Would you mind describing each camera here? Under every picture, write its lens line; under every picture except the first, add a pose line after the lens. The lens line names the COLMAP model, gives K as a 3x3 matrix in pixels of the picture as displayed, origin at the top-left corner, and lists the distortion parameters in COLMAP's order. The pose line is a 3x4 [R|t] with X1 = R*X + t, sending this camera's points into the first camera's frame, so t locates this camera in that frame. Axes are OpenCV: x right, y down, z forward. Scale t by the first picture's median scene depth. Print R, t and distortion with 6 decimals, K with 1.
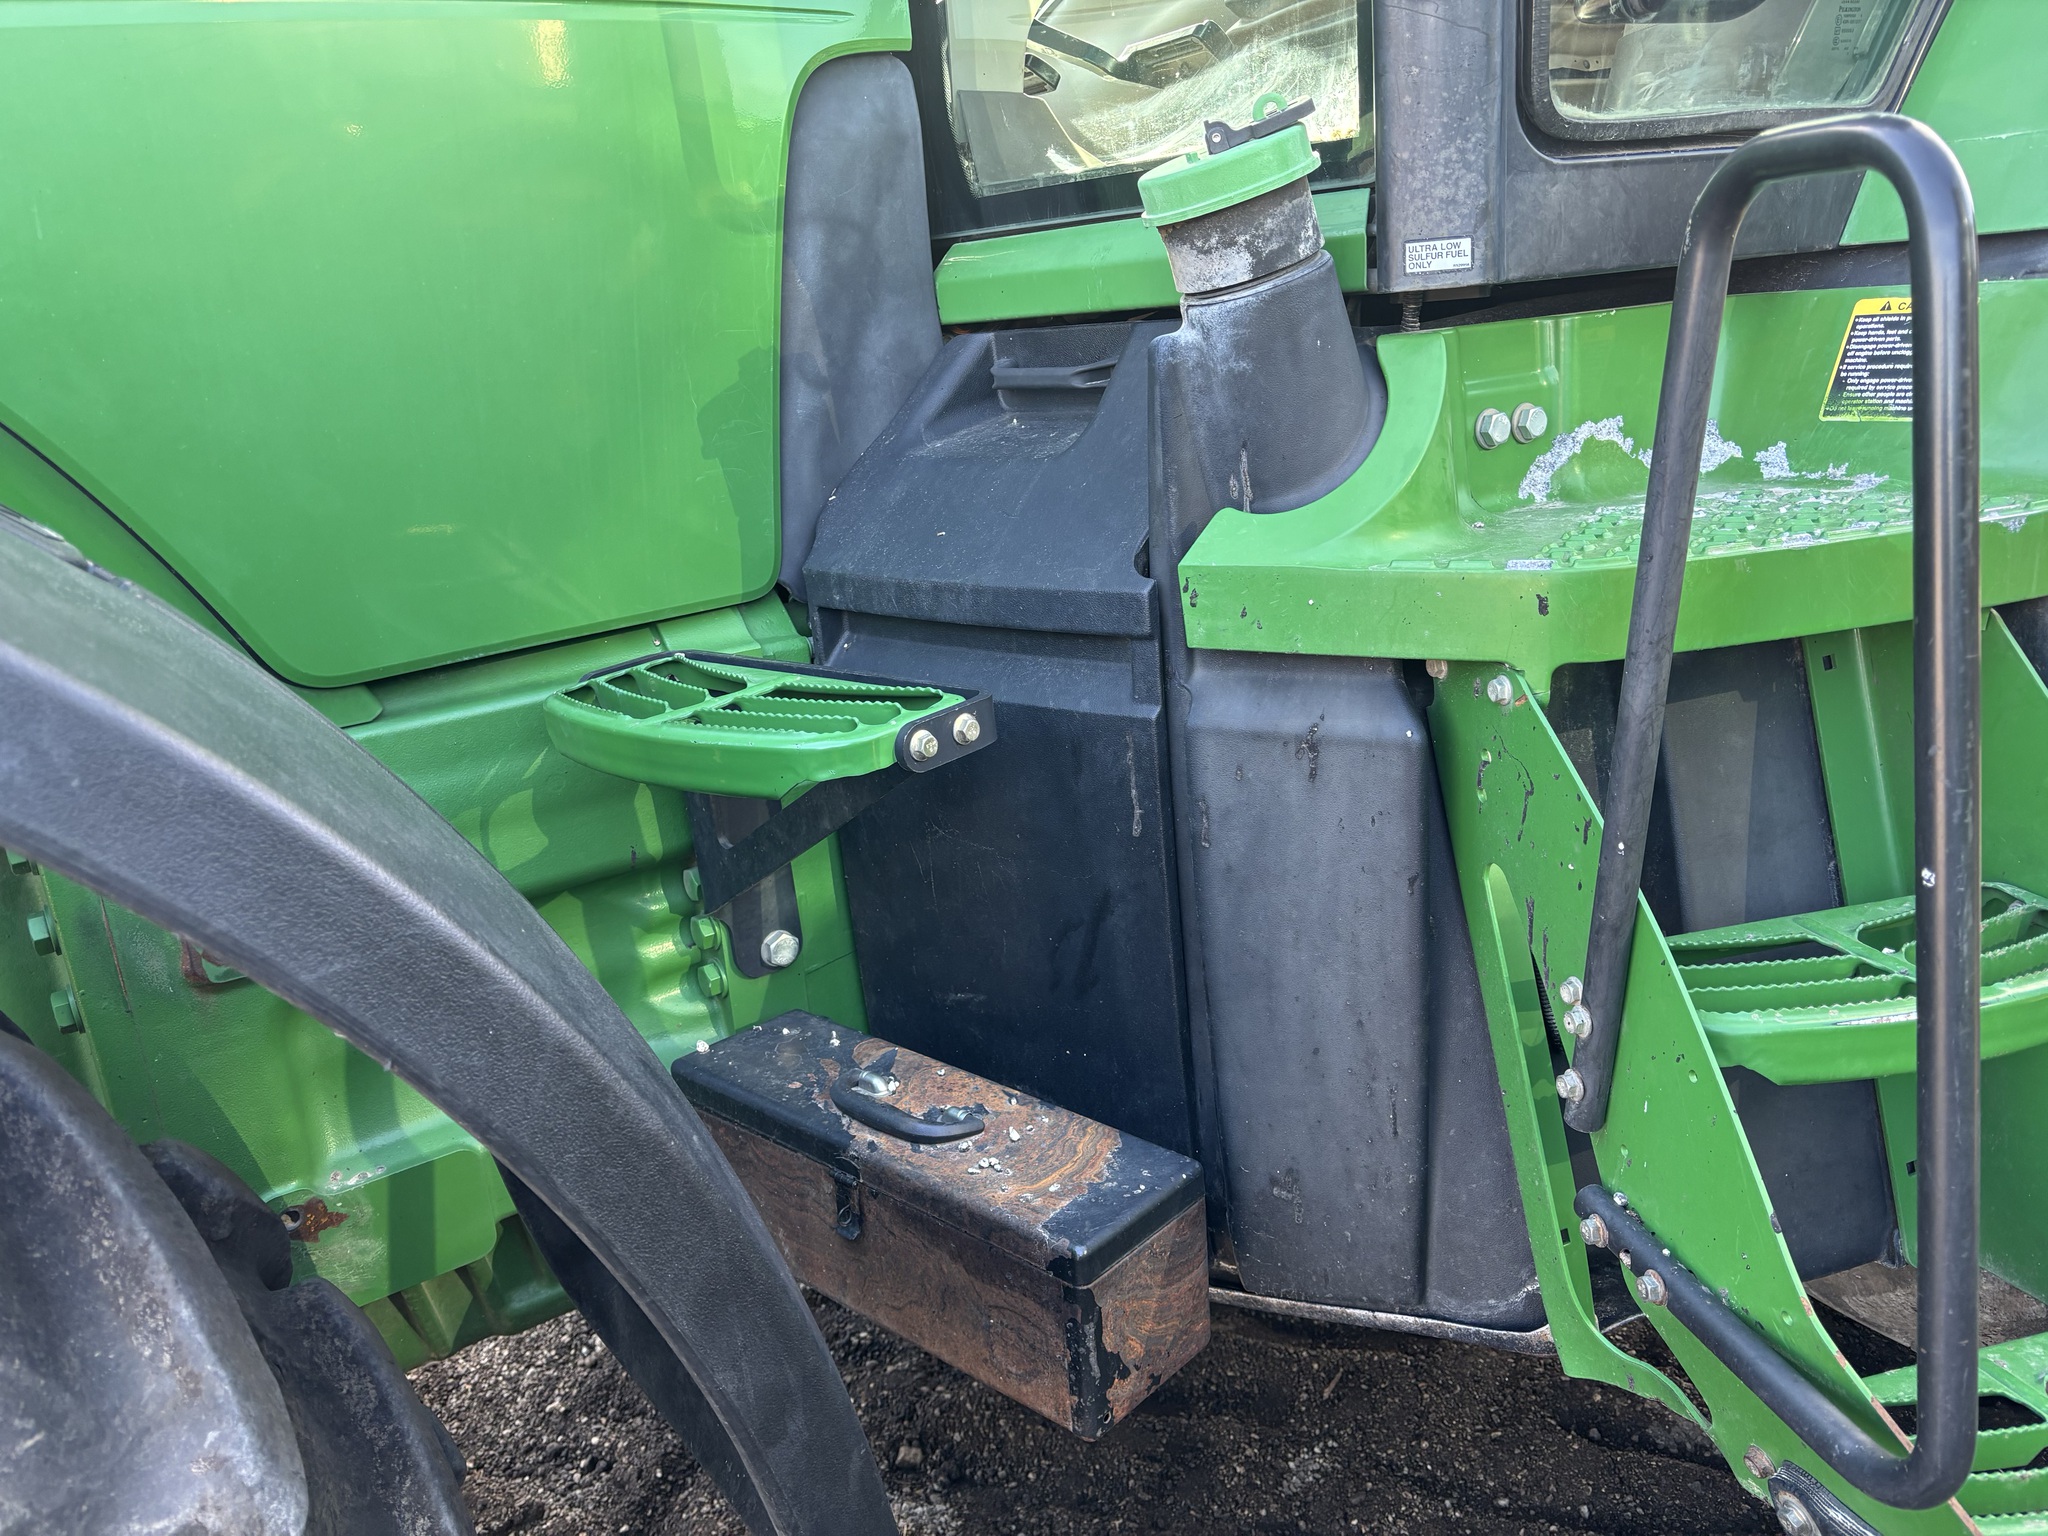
lens RADIAL K [[1641.9, 0, 1024.9], [0, 1641.9, 781.5], [0, 0, 1]] dist [0.001718, -0.012549]
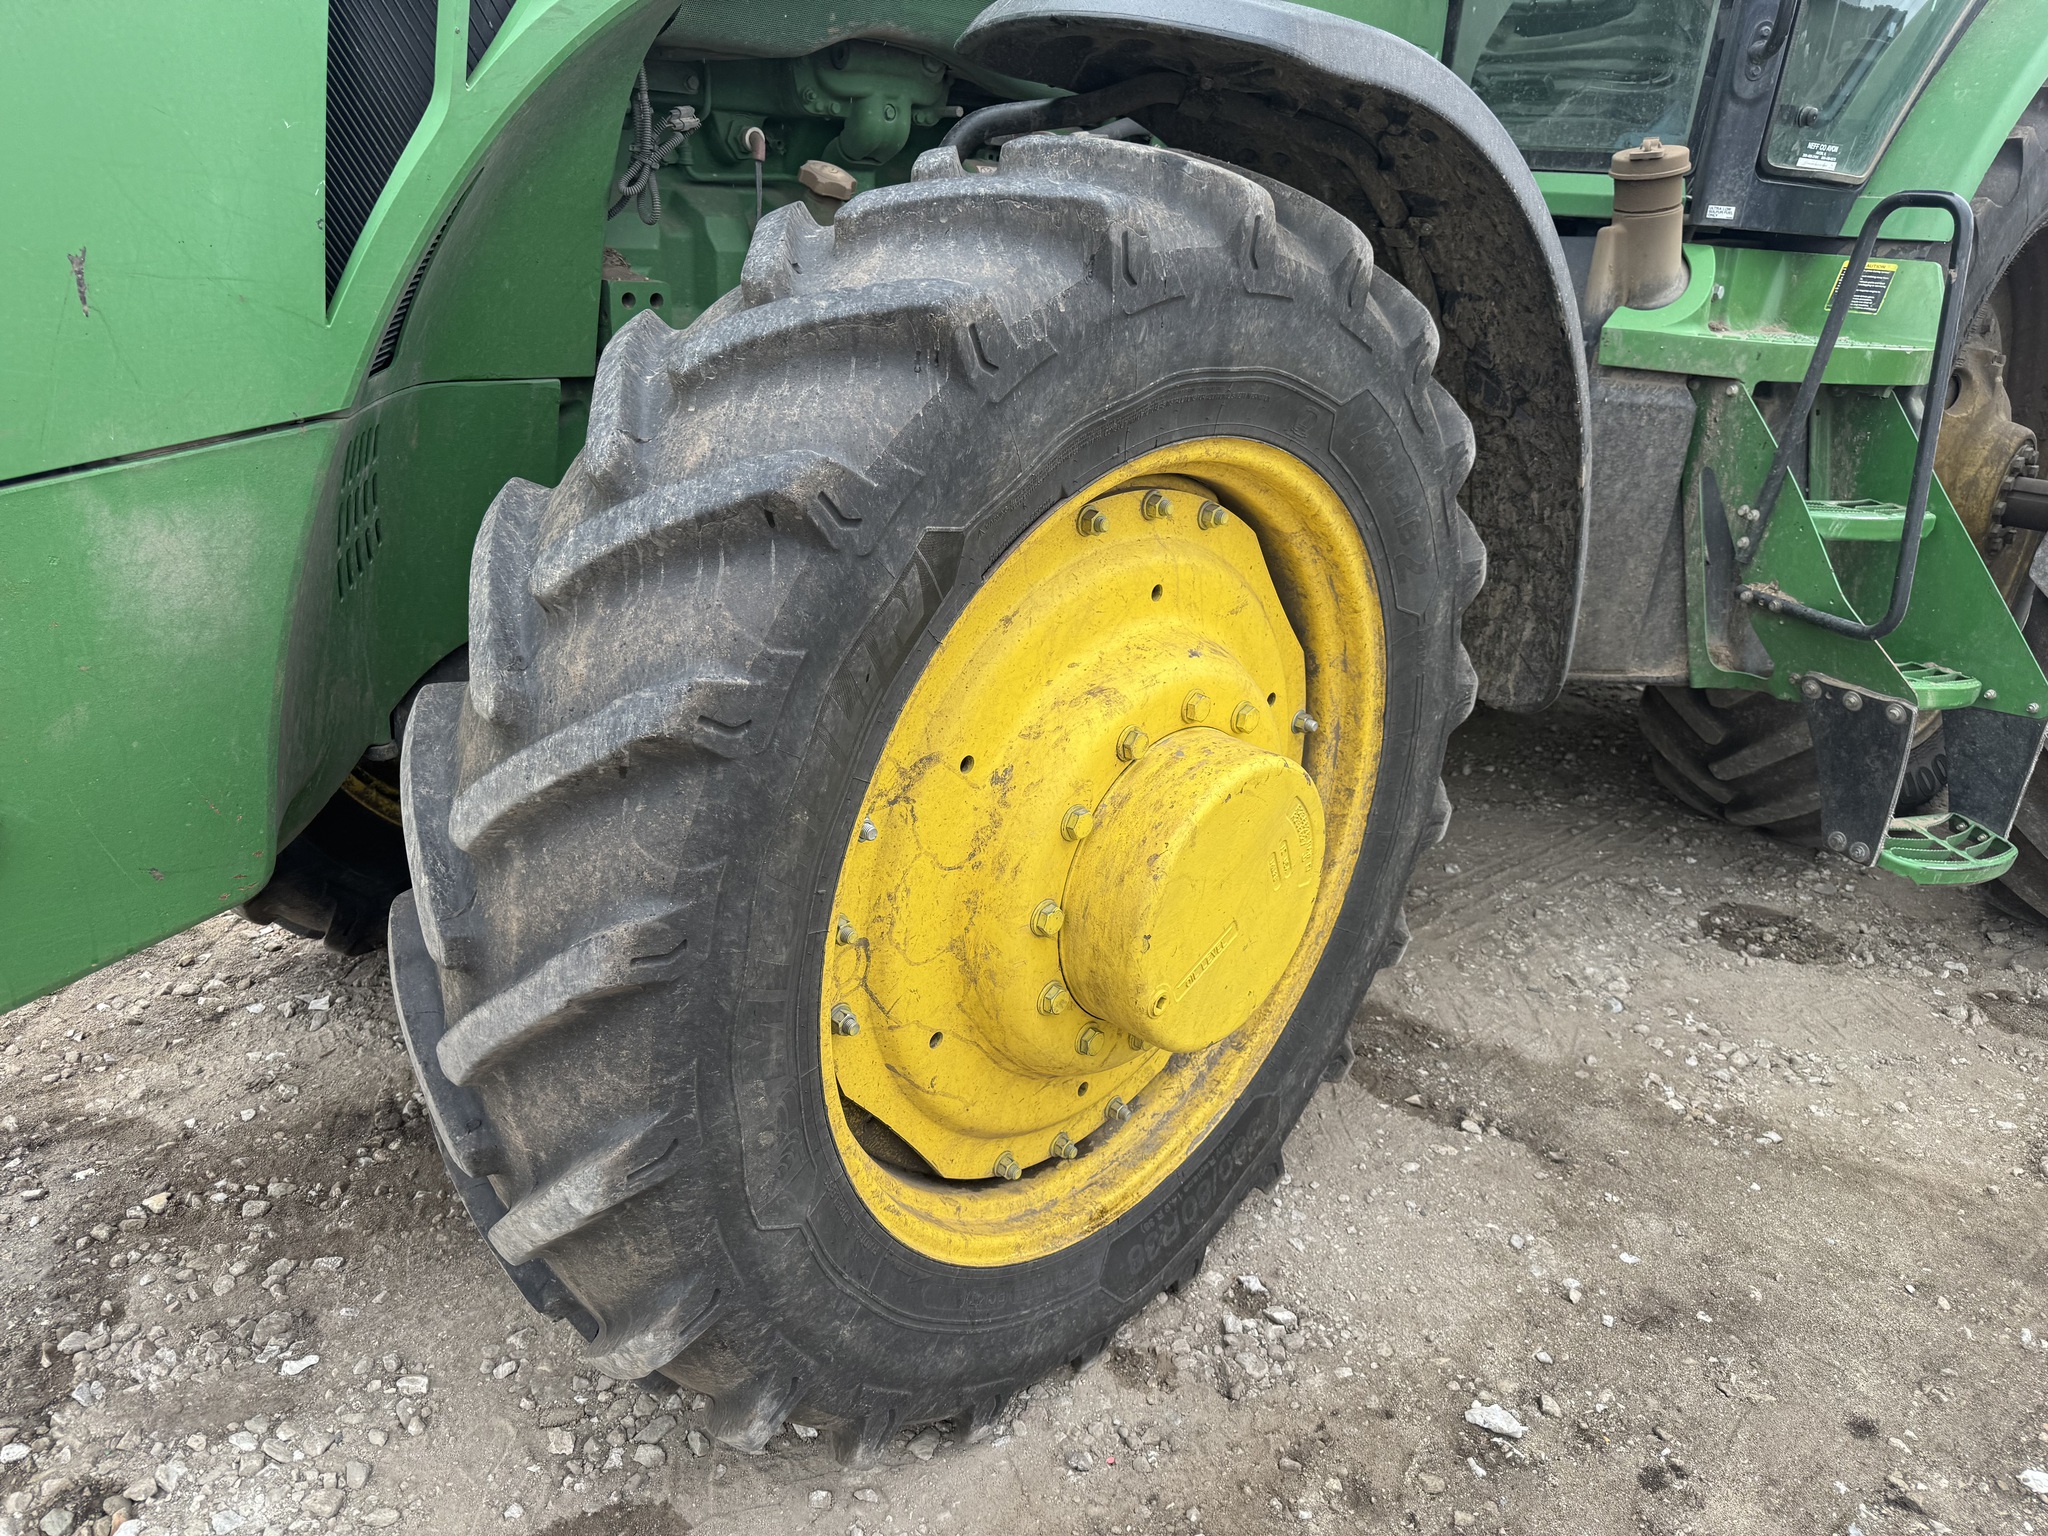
lens RADIAL K [[1448.3, 0, 1015.3], [0, 1448.3, 776.4], [0, 0, 1]] dist [0.050975, -0.054942]
pose [[0.976579, 0.087069, 0.196754, -1.042747], [-0.103635, 0.991745, 0.075513, 0.421317], [-0.188554, -0.094135, 0.977541, -0.935693]]
